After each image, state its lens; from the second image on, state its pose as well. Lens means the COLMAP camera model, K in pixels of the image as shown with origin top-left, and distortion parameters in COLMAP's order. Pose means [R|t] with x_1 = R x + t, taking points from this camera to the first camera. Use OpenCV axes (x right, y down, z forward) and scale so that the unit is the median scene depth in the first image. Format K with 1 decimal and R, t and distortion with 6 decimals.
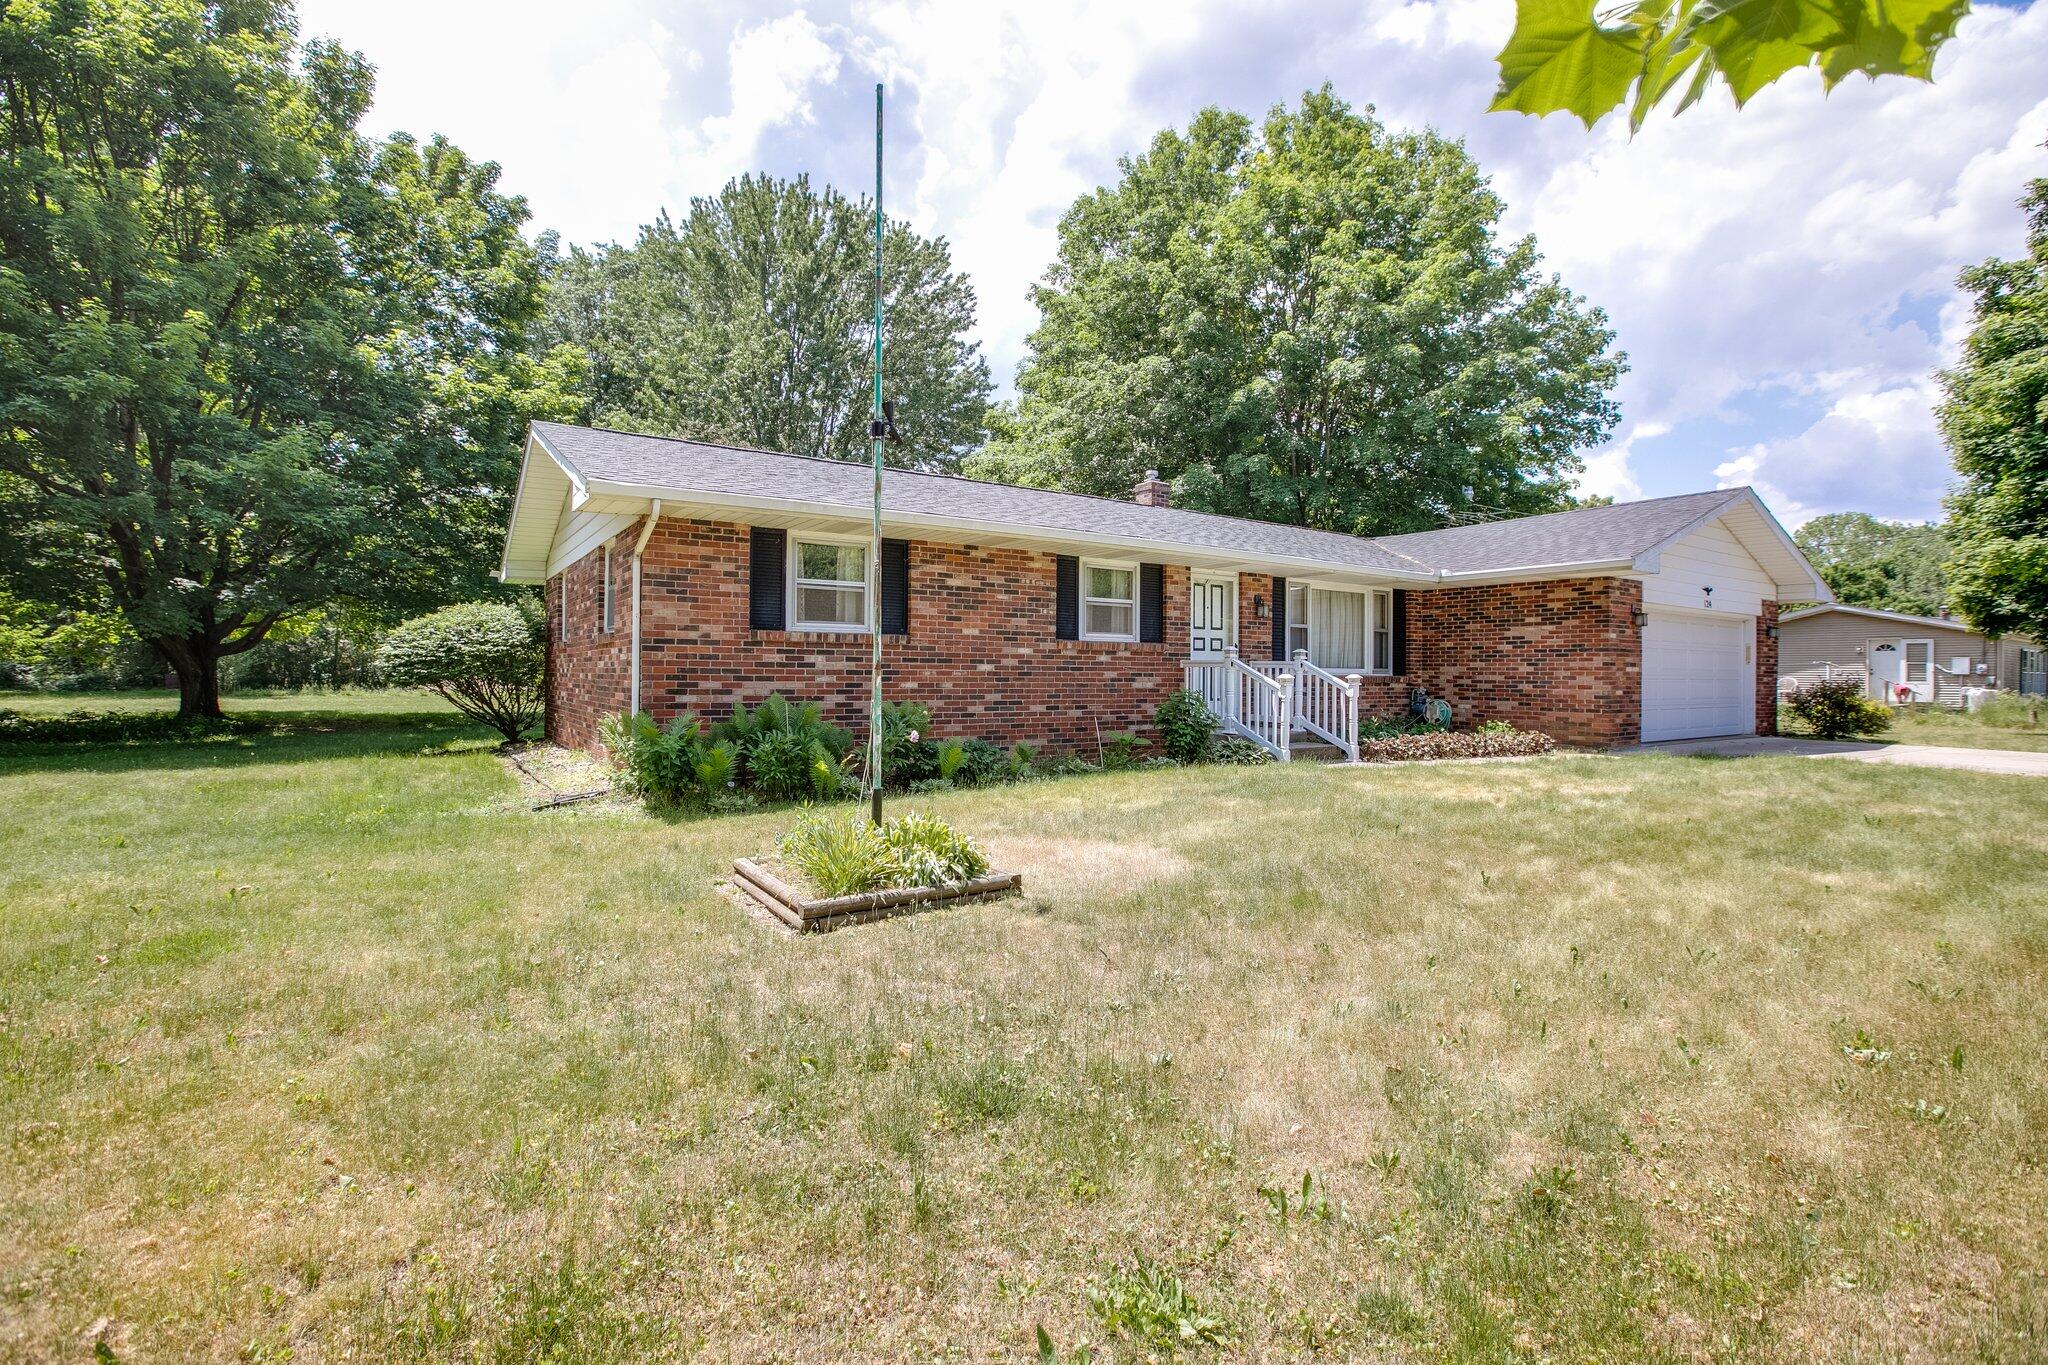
lens RADIAL K [[891.8, 0, 1014.0], [0, 891.8, 673.0], [0, 0, 1]] dist [-0.023932, -0.000026]
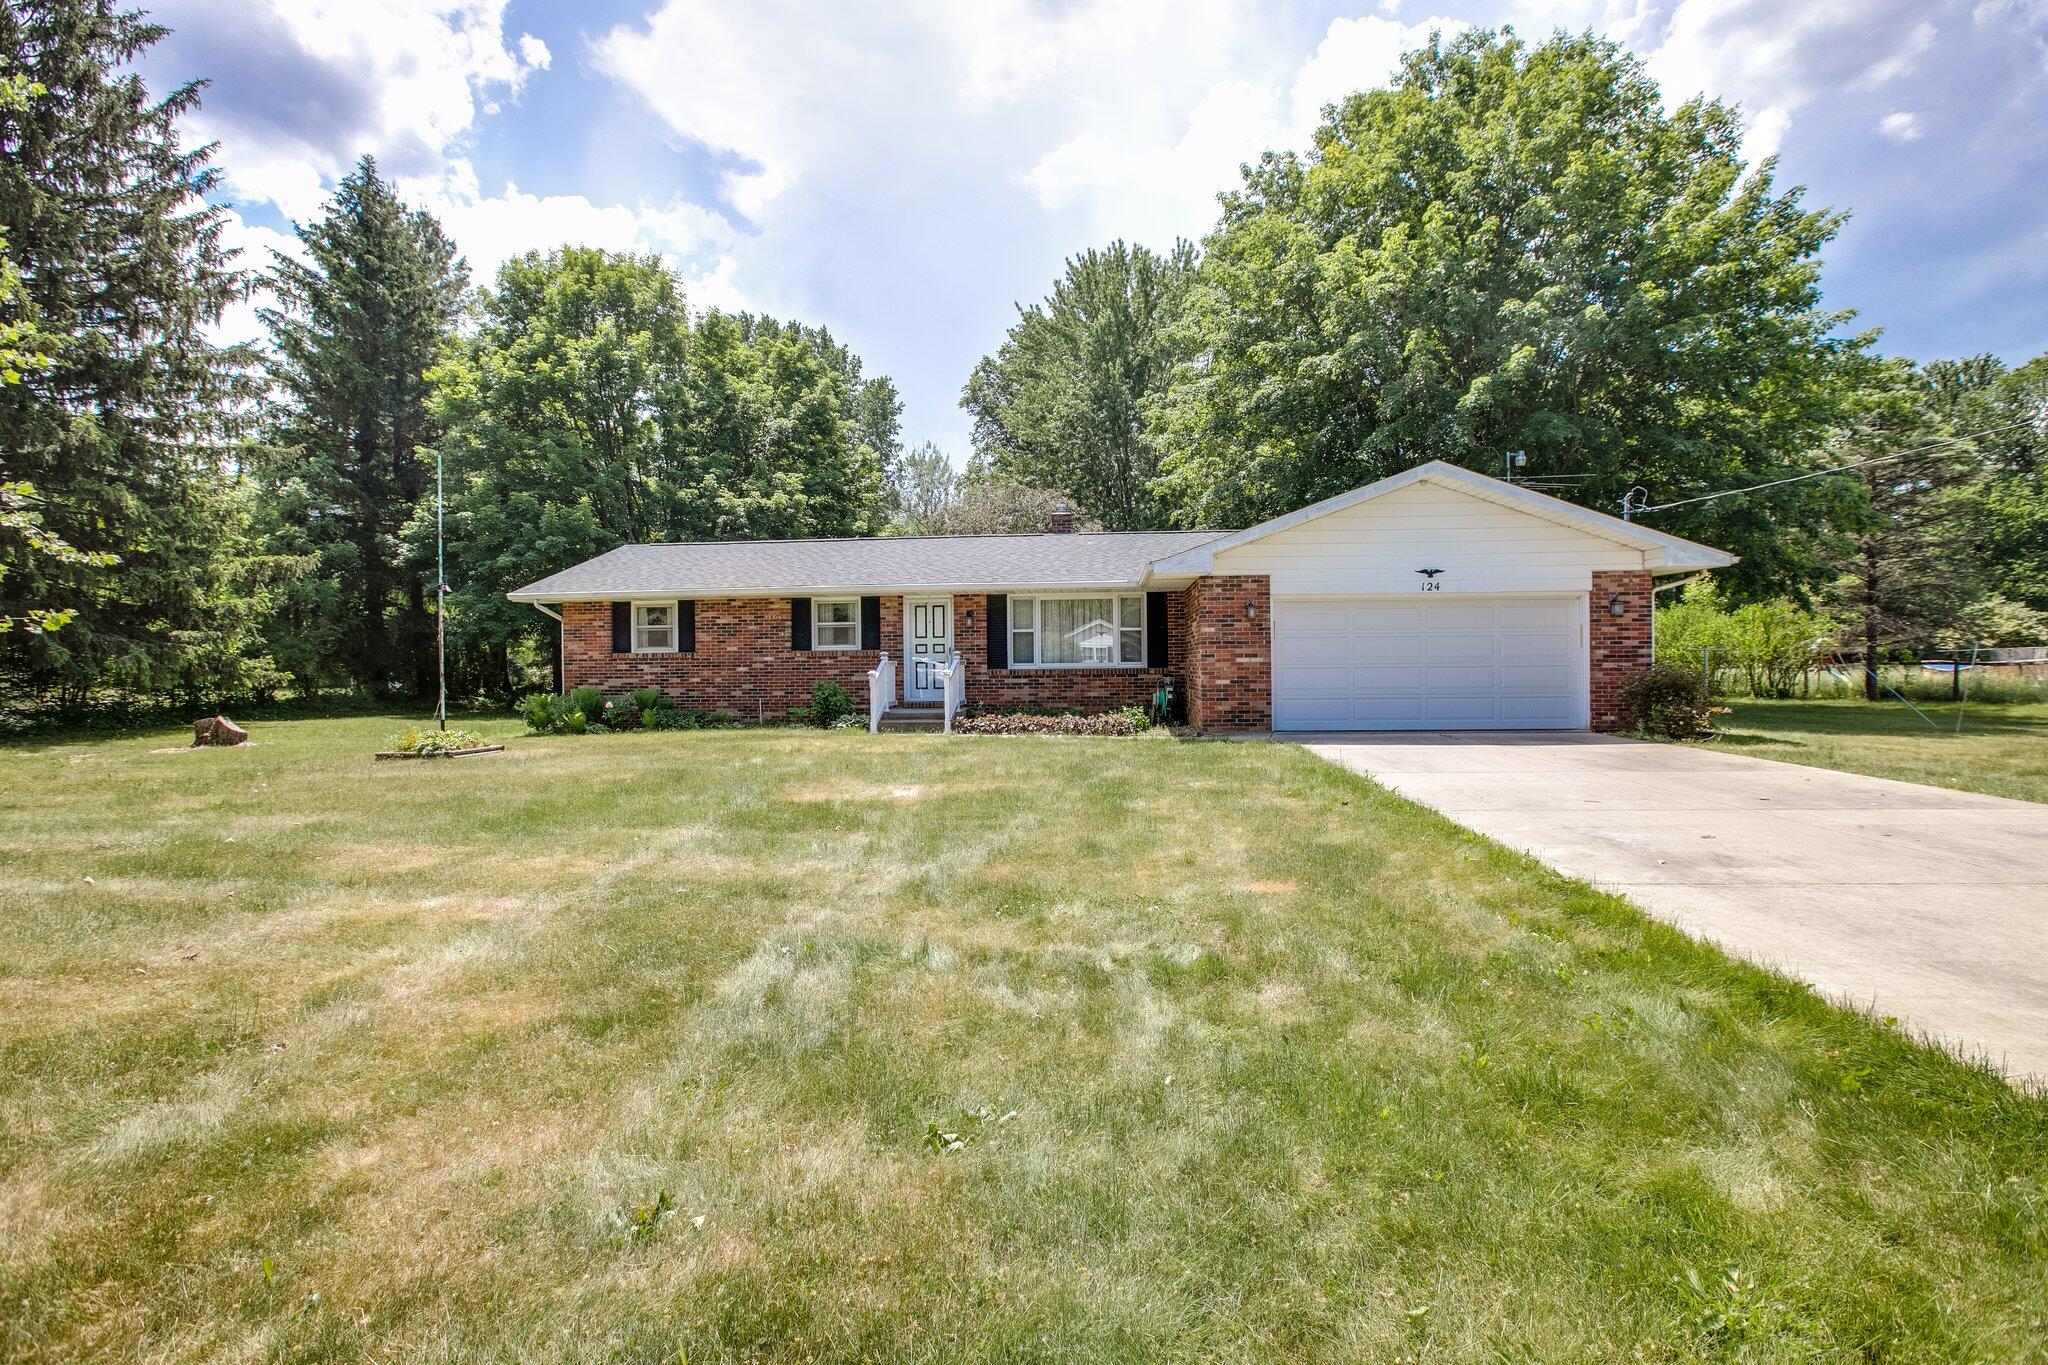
lens RADIAL K [[915.9, 0, 1008.8], [0, 915.9, 675.6], [0, 0, 1]] dist [-0.019709, 0.002760]
pose [[0.767131, -0.011022, -0.641396, 1.458727], [0.014949, 0.999888, 0.000697, 0.012281], [0.641316, -0.010123, 0.767210, -0.019001]]
